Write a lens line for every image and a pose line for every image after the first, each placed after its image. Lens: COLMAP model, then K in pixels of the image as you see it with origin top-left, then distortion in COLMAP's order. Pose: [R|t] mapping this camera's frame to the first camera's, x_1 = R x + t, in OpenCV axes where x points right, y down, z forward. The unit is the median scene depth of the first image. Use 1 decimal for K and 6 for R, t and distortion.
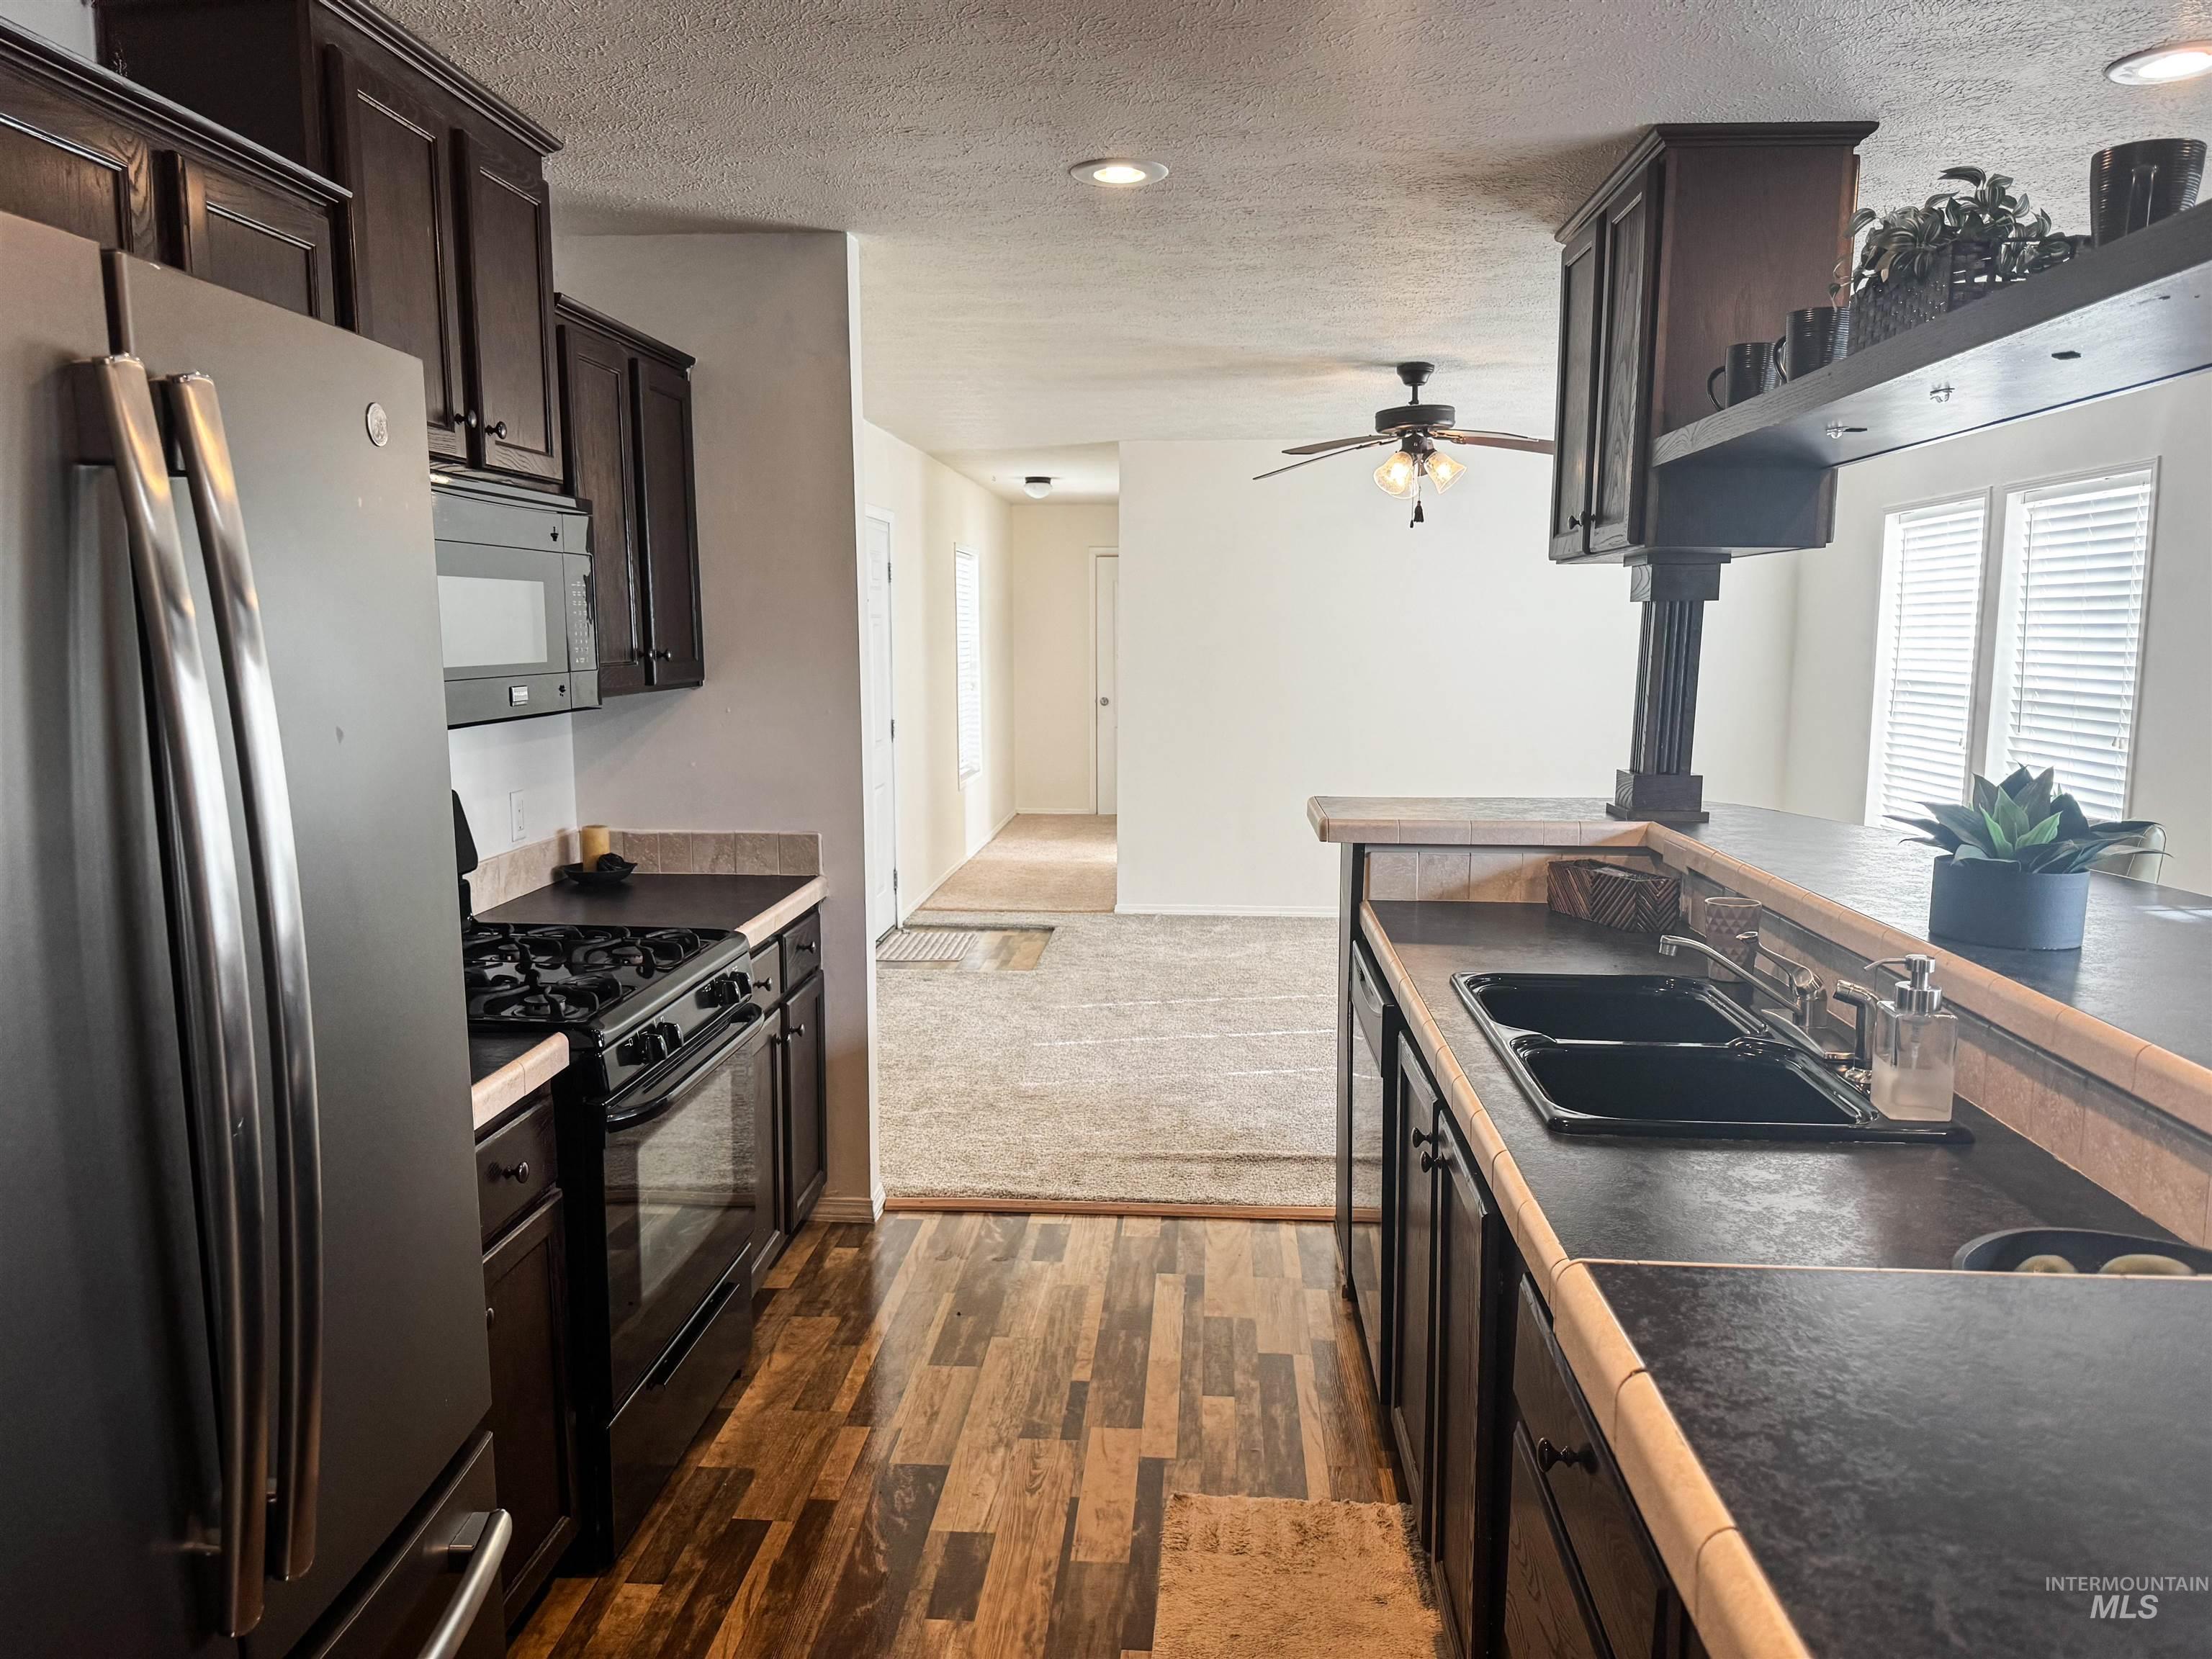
lens RADIAL K [[1575.8, 0, 1118.7], [0, 1575.8, 837.5], [0, 0, 1]] dist [-0.002636, -0.036989]
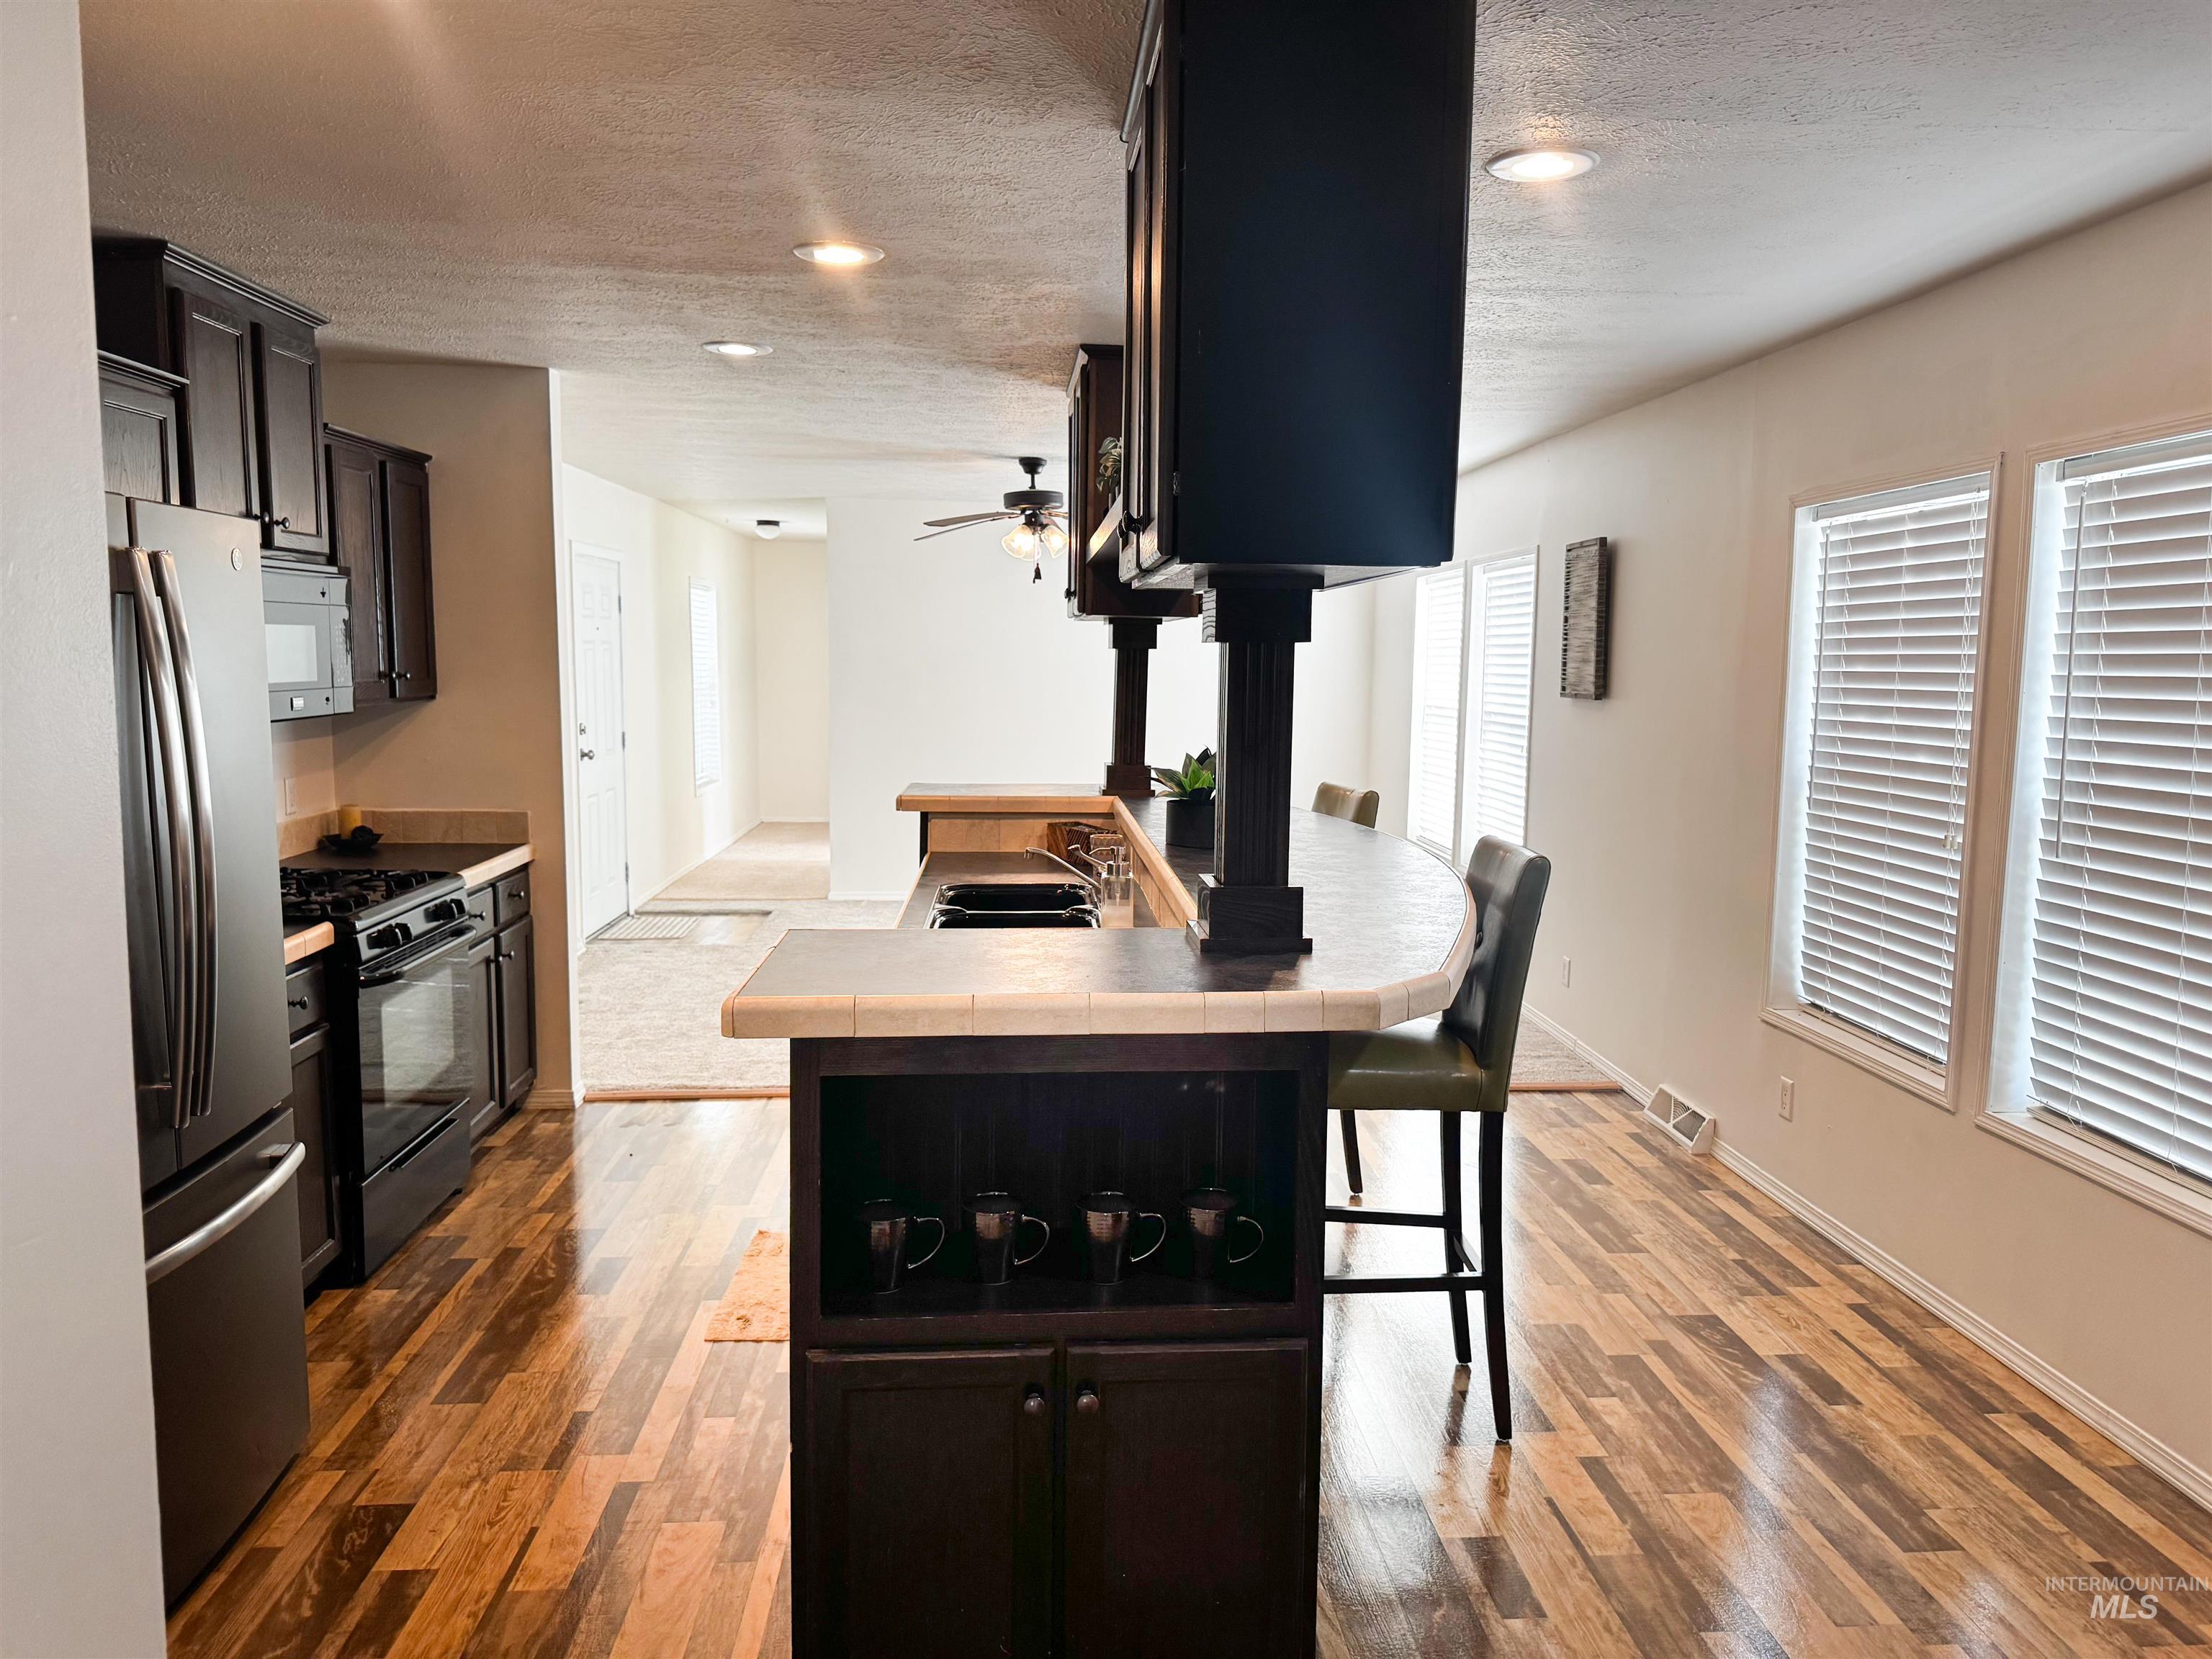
lens RADIAL K [[1575.8, 0, 1189.2], [0, 1575.8, 841.5], [0, 0, 1]] dist [-0.002636, -0.036989]
pose [[0.985009, -0.002030, 0.172490, 0.137421], [0.004194, 0.999917, -0.012186, 0.044176], [-0.172451, 0.012727, 0.984936, -0.430338]]
